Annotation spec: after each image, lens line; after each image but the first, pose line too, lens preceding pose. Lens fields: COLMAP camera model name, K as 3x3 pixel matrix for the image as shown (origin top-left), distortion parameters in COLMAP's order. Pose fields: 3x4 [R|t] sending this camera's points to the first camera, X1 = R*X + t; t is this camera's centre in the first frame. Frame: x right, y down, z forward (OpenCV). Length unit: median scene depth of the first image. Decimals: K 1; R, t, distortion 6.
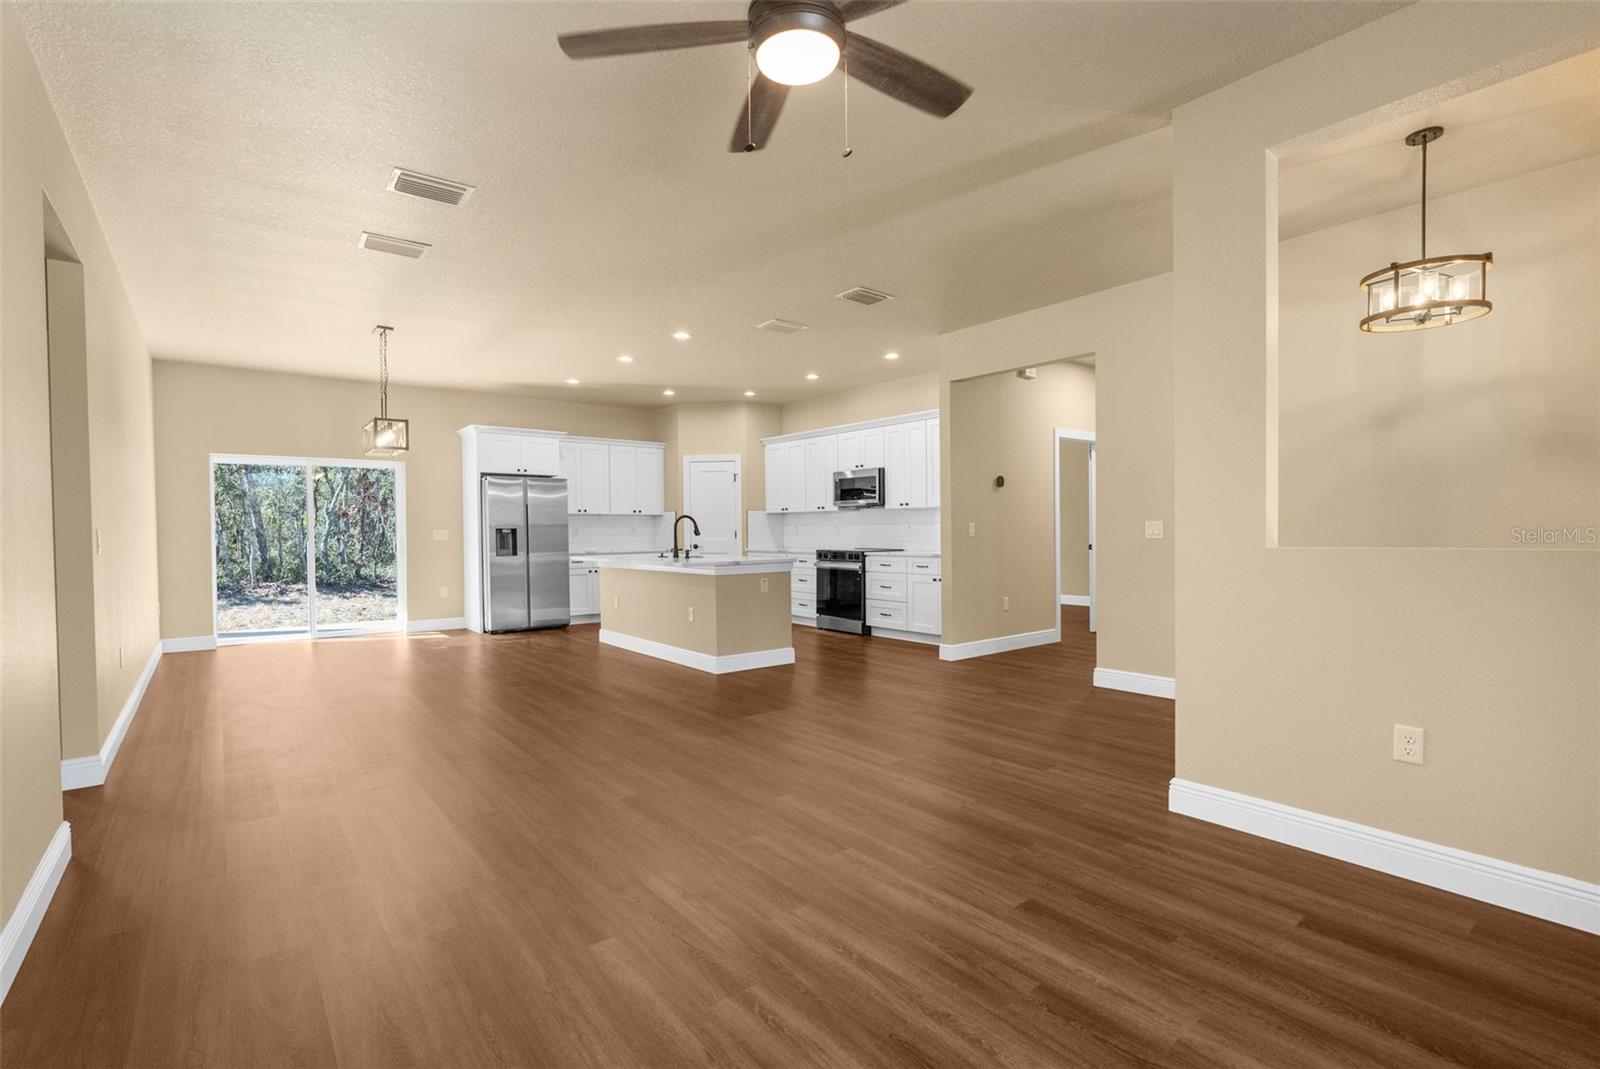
lens RADIAL K [[737.9, 0, 807.2], [0, 737.9, 552.3], [0, 0, 1]] dist [-0.024596, 0.010140]
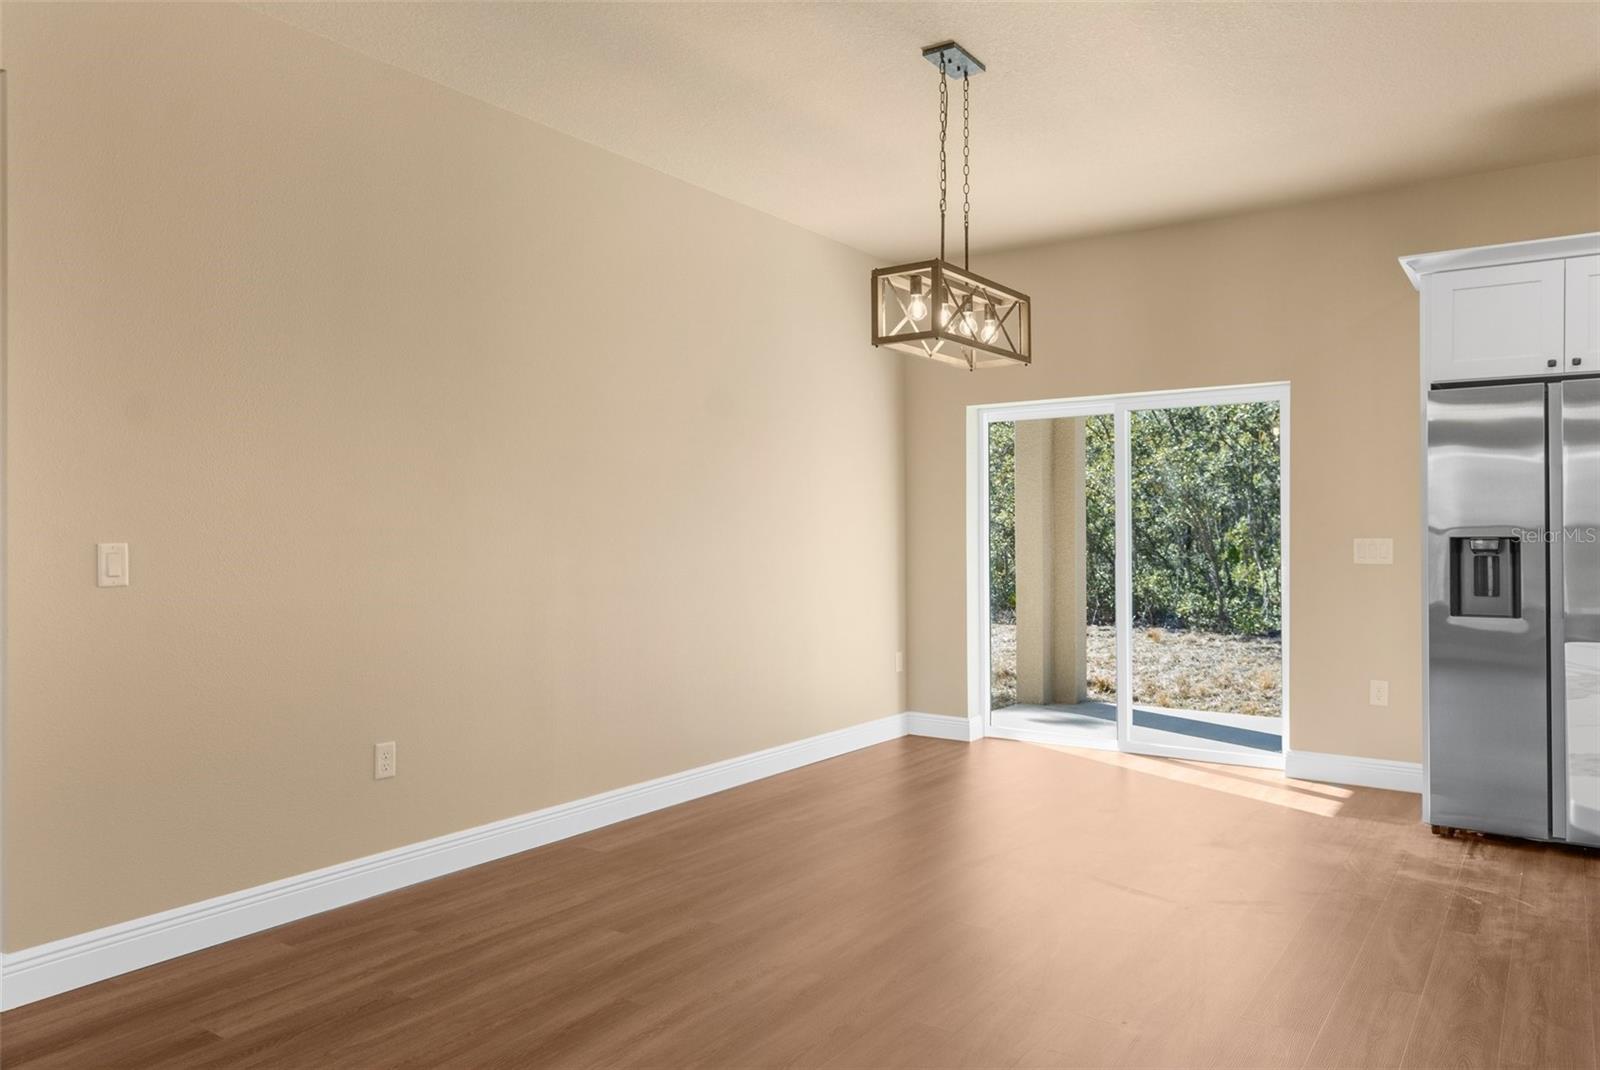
lens RADIAL K [[1106.7, 0, 800.6], [0, 1106.7, 531.5], [0, 0, 1]] dist [0.000996, 0.004225]
pose [[0.280281, 0.001556, -0.959917, -0.002617], [-0.028947, 0.999558, -0.006832, -0.021789], [0.959481, 0.029701, 0.280202, 0.542738]]
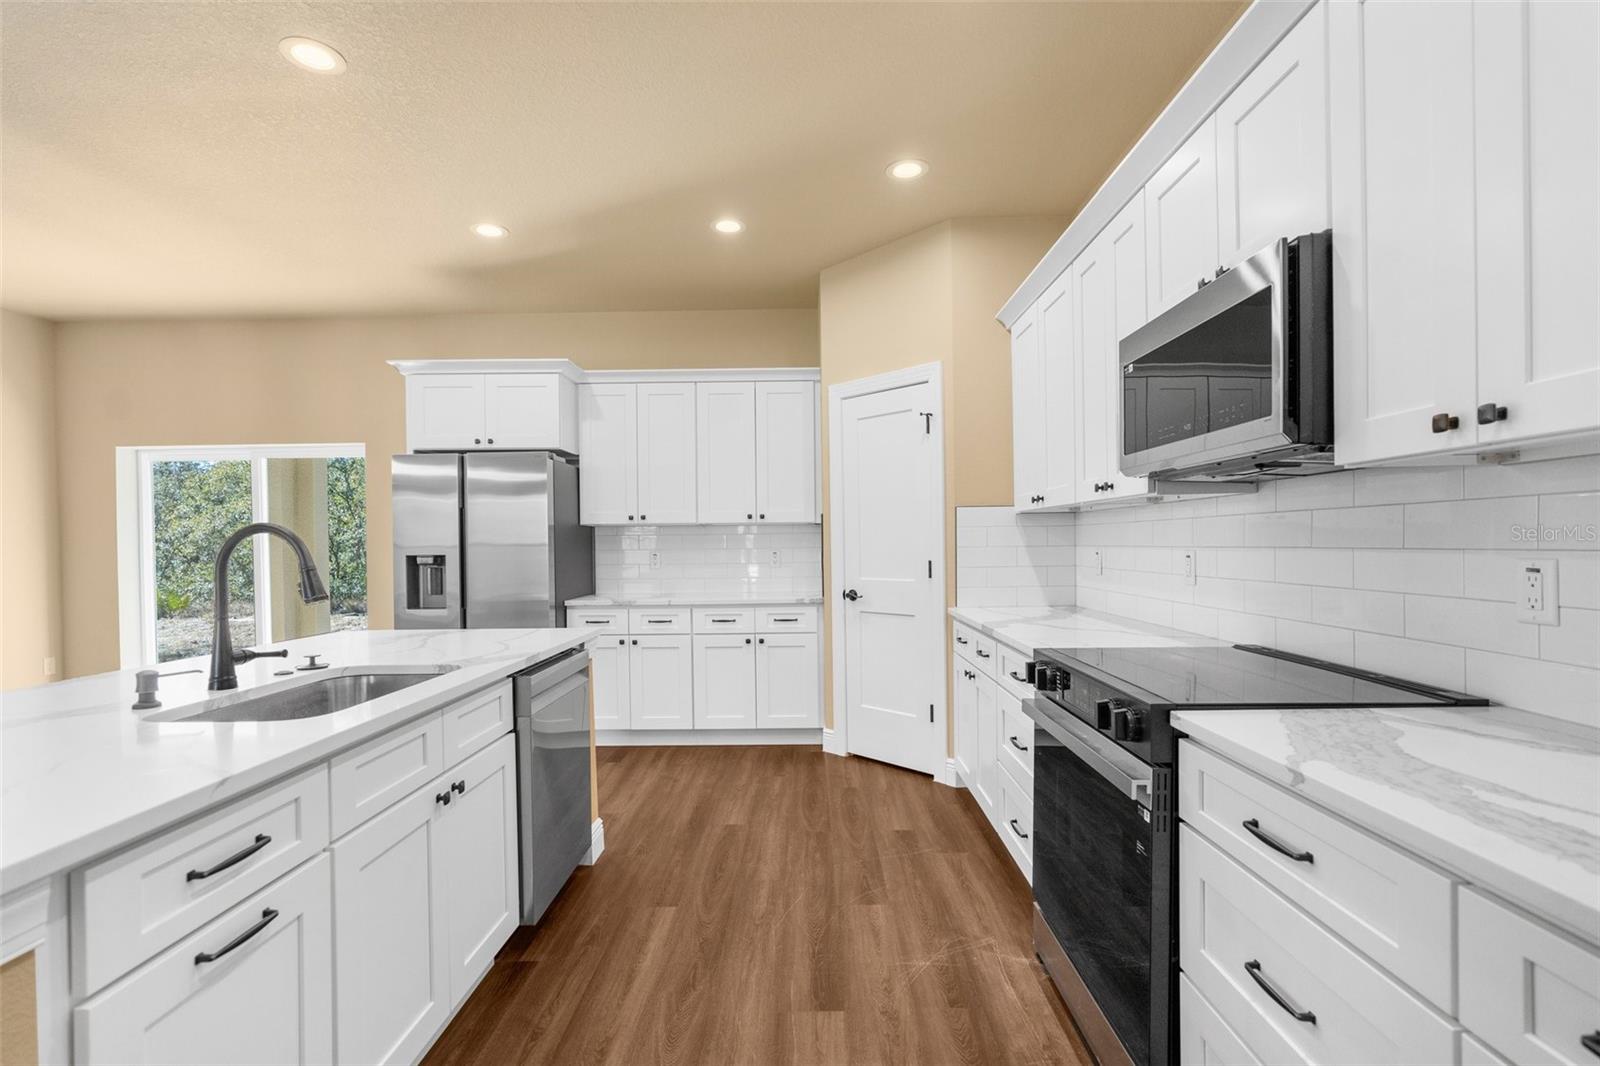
lens RADIAL K [[737.9, 0, 807.2], [0, 737.9, 550.8], [0, 0, 1]] dist [-0.024596, 0.010140]
pose [[0.773279, 0.005728, -0.634040, 0.115490], [-0.014919, 0.999847, -0.009164, -0.034329], [0.633891, 0.016546, 0.773246, 0.766528]]
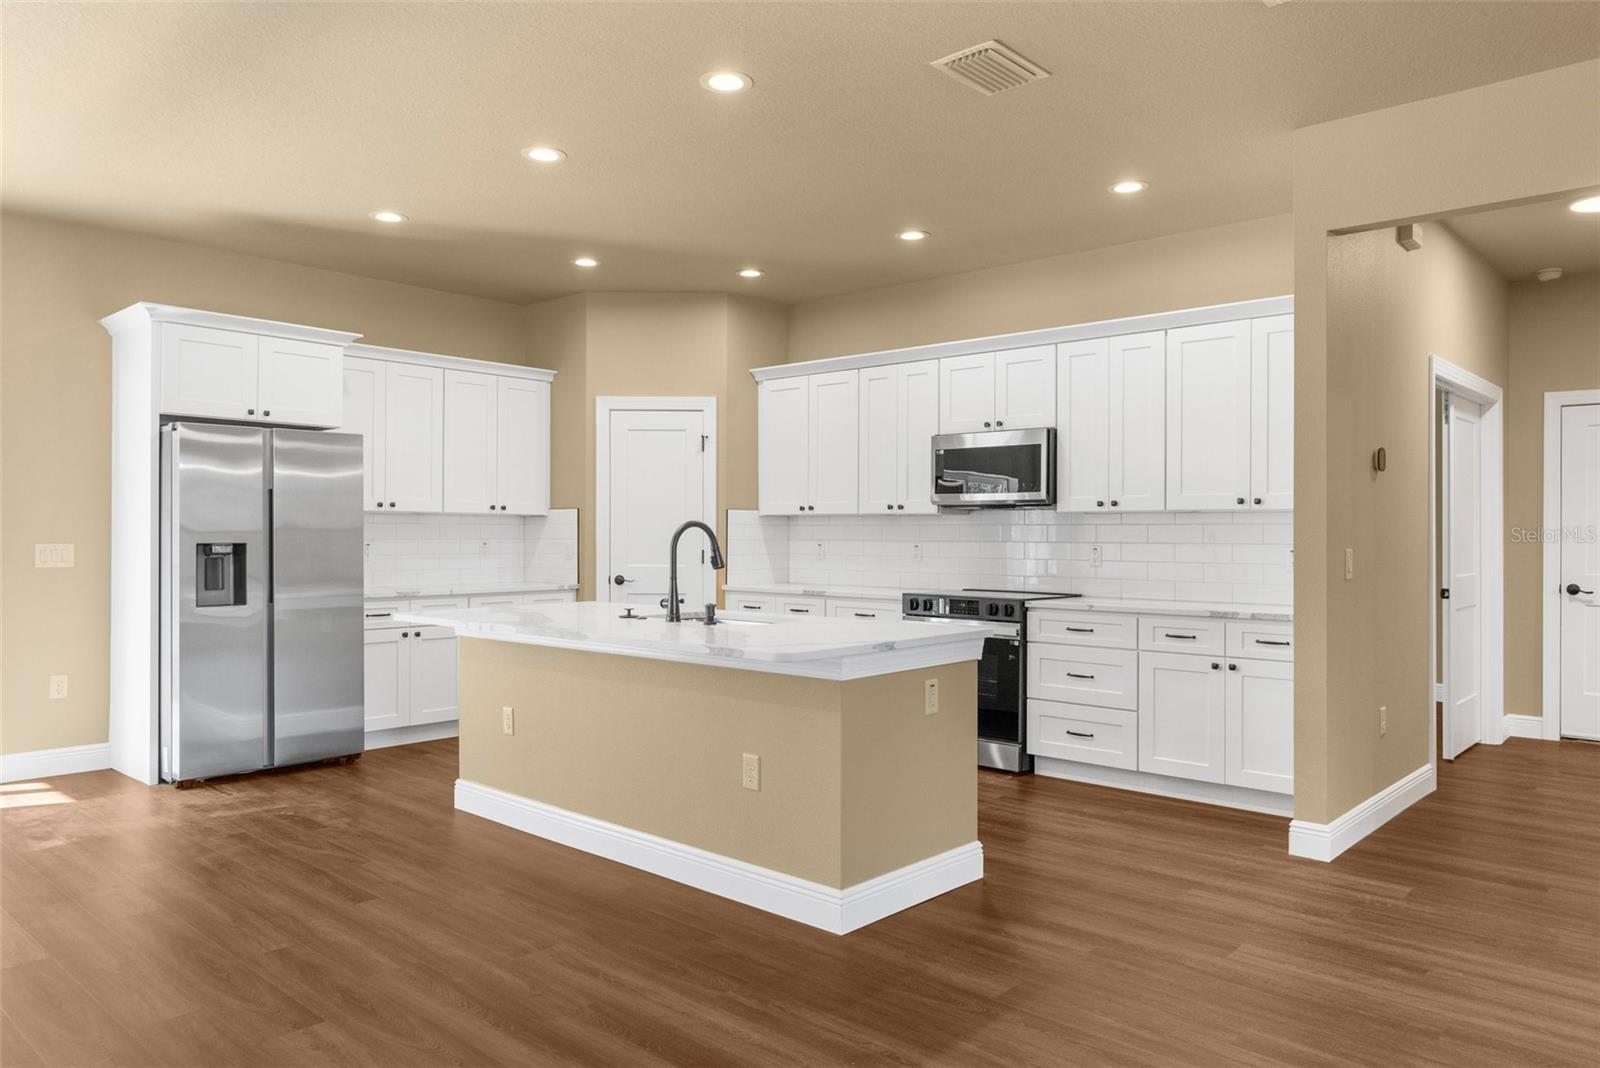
lens RADIAL K [[1081.9, 0, 804.4], [0, 1081.9, 537.3], [0, 0, 1]] dist [-0.001228, -0.000960]
pose [[0.988112, 0.011695, 0.153288, -0.164507], [-0.007163, 0.999522, -0.030084, -0.018699], [-0.153566, 0.028628, 0.987724, 0.309698]]
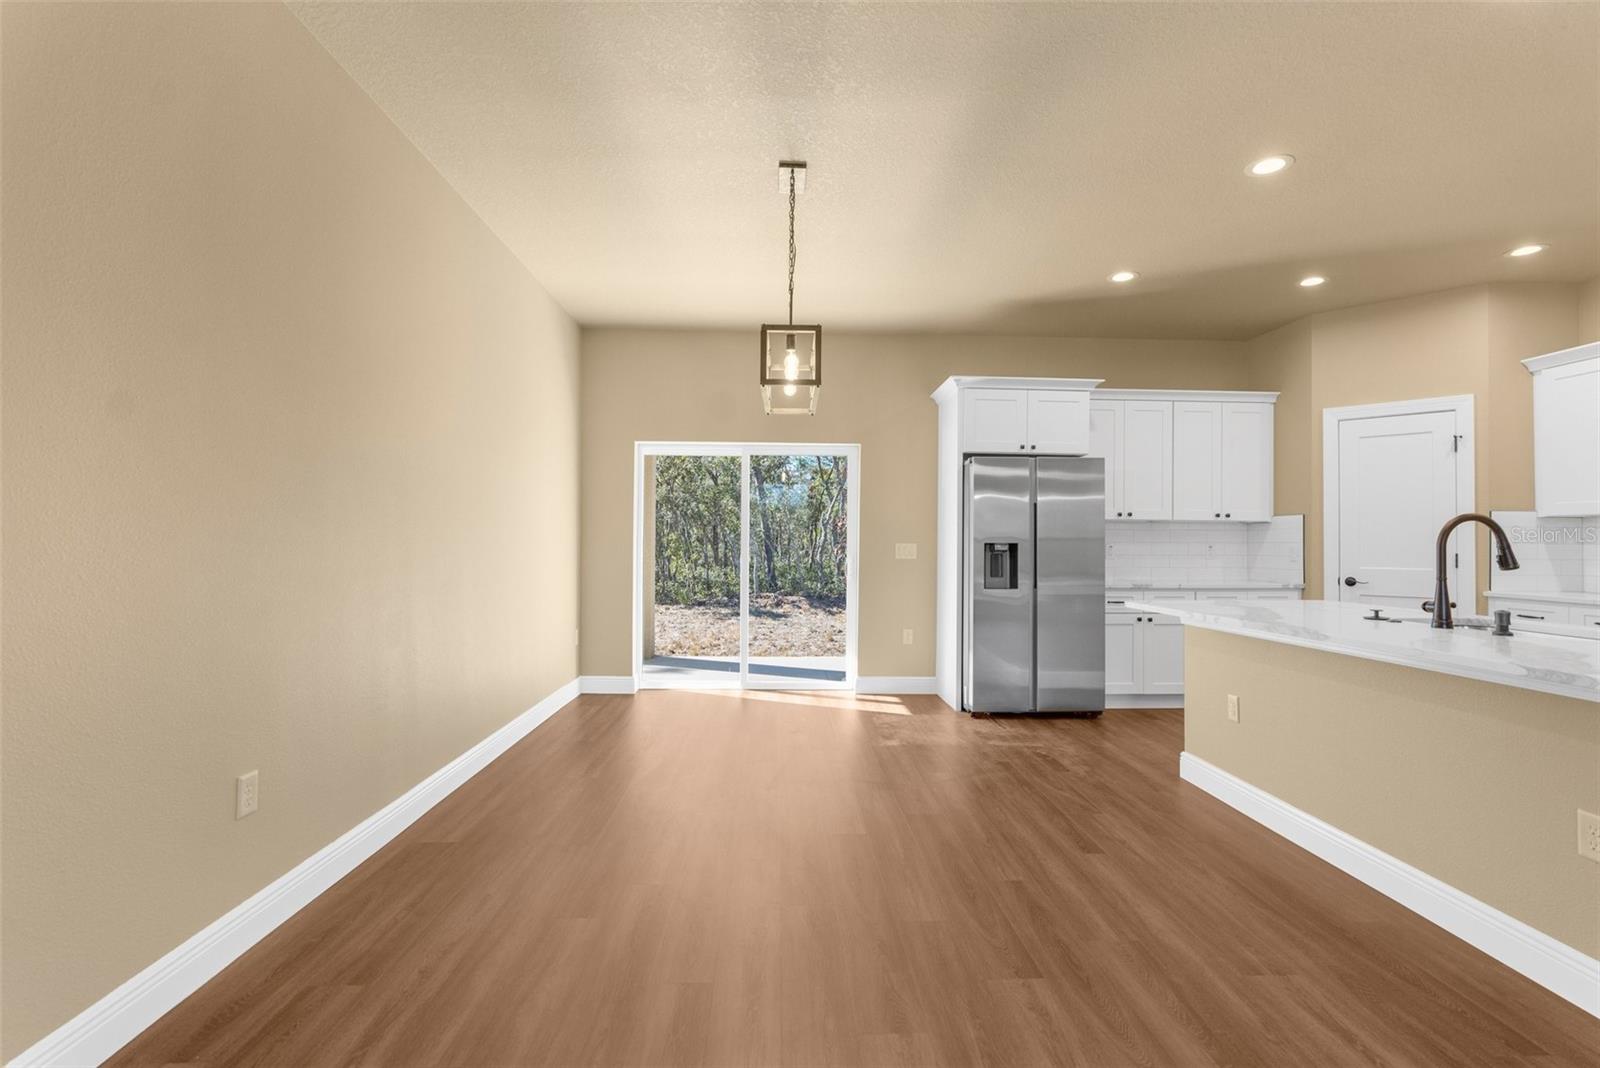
lens RADIAL K [[731.9, 0, 802.0], [0, 731.9, 537.3], [0, 0, 1]] dist [-0.020007, 0.011388]
pose [[0.798318, 0.007447, -0.602190, -0.178130], [-0.031381, 0.999080, -0.029246, -0.014320], [0.601417, 0.042245, 0.797817, 0.421727]]
